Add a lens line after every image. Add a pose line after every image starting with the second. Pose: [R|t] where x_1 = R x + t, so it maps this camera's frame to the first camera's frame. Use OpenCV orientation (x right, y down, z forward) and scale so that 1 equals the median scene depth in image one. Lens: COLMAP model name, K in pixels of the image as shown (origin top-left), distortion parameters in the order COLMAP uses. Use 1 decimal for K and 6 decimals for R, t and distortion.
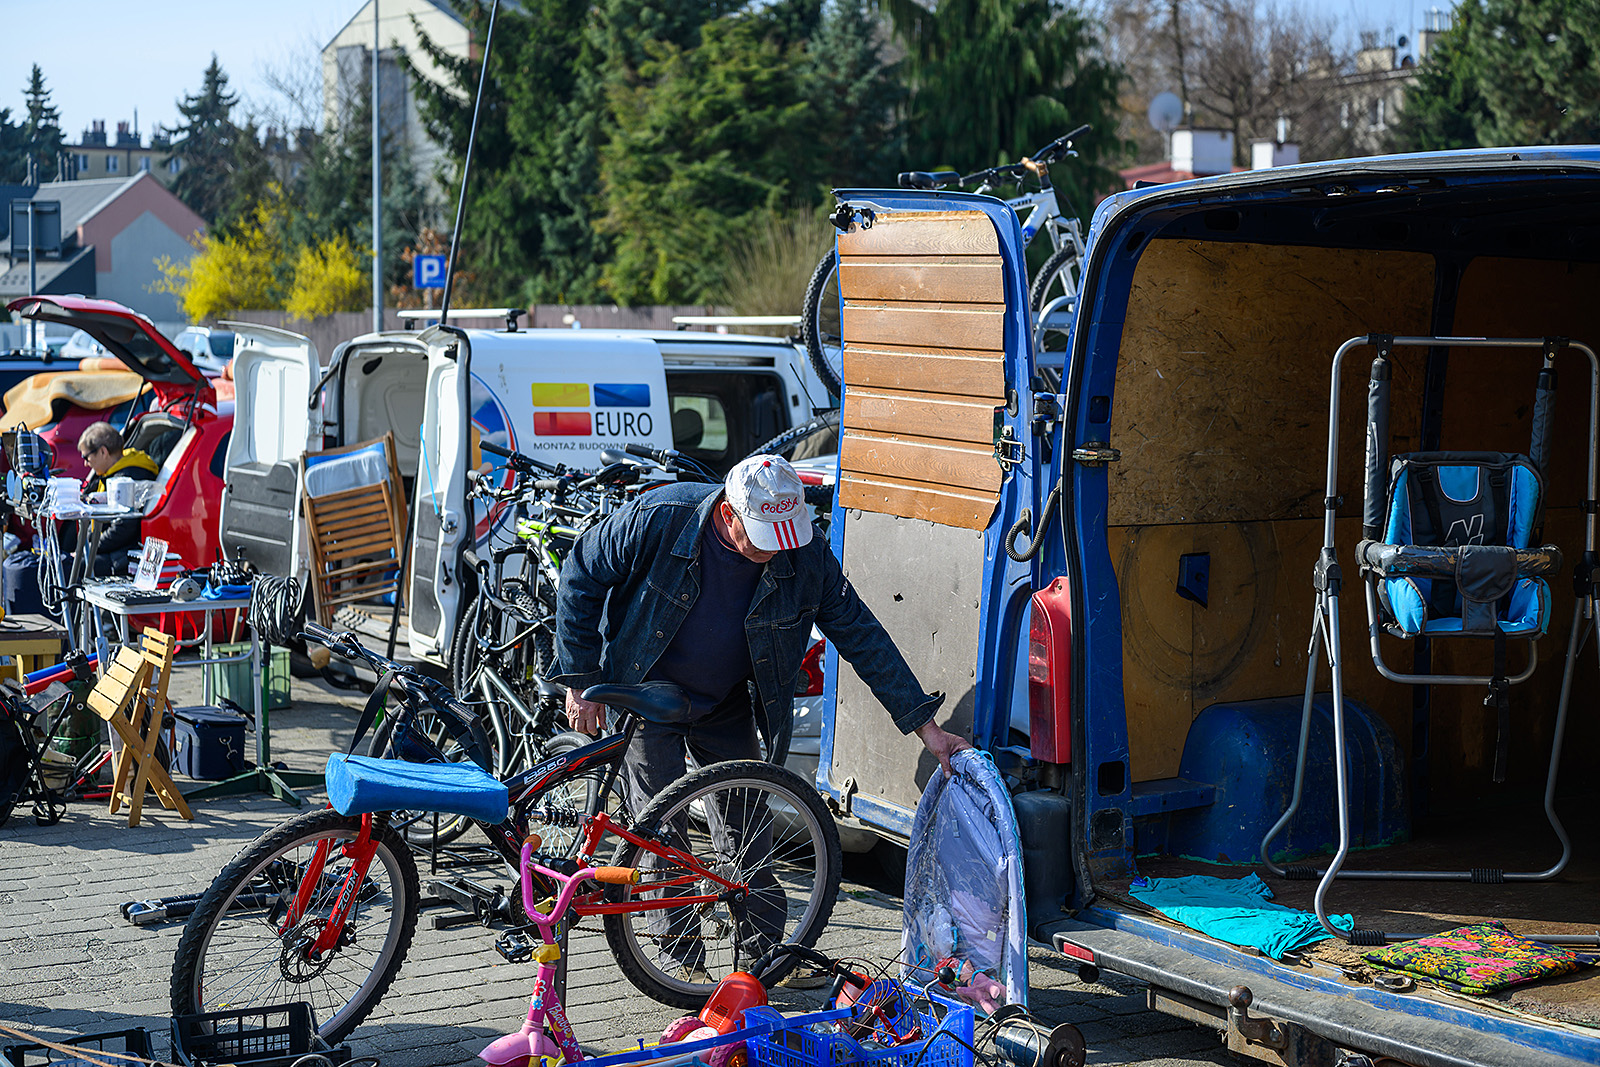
lens RADIAL K [[2367.4, 0, 800.6], [0, 2367.4, 537.2], [0, 0, 1]] dist [0.004852, 0.000000]
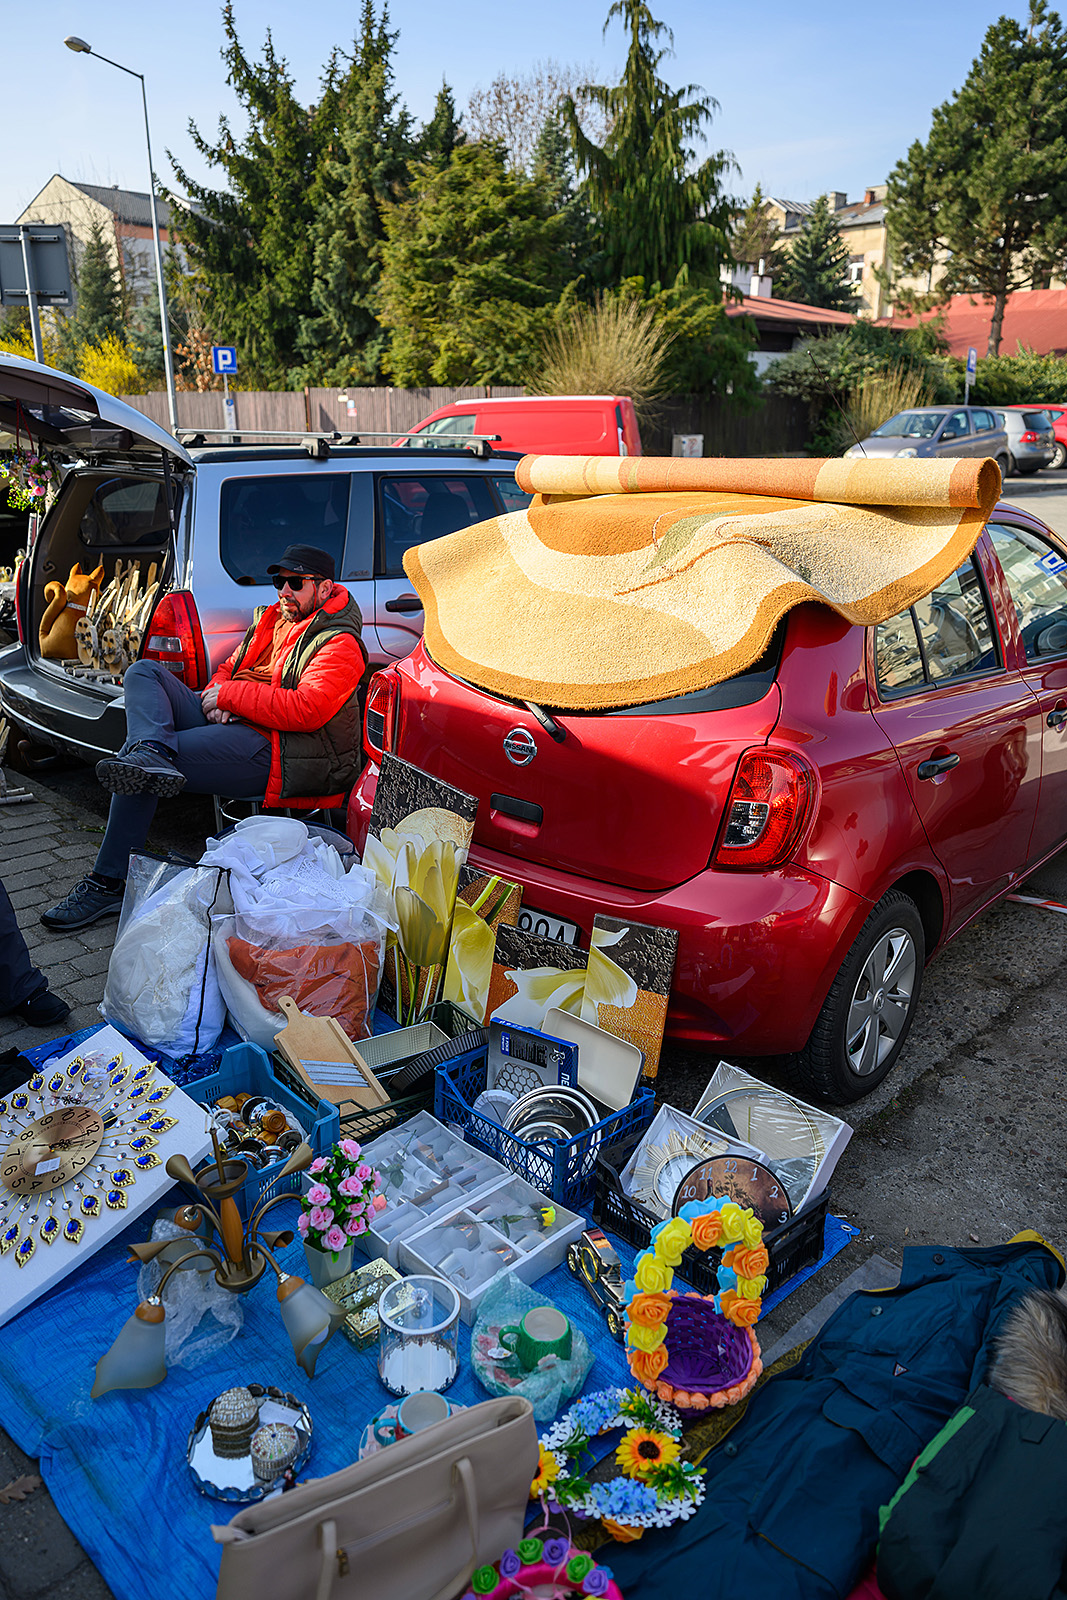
lens RADIAL K [[1125.0, 0, 534.0], [0, 1125.0, 802.7], [0, 0, 1]] dist [-0.003358, 0.001794]
pose [[0.974173, -0.078501, 0.211720, -0.967029], [0.023727, 0.968020, 0.249747, -0.186300], [-0.224555, -0.238273, 0.944882, 2.195668]]
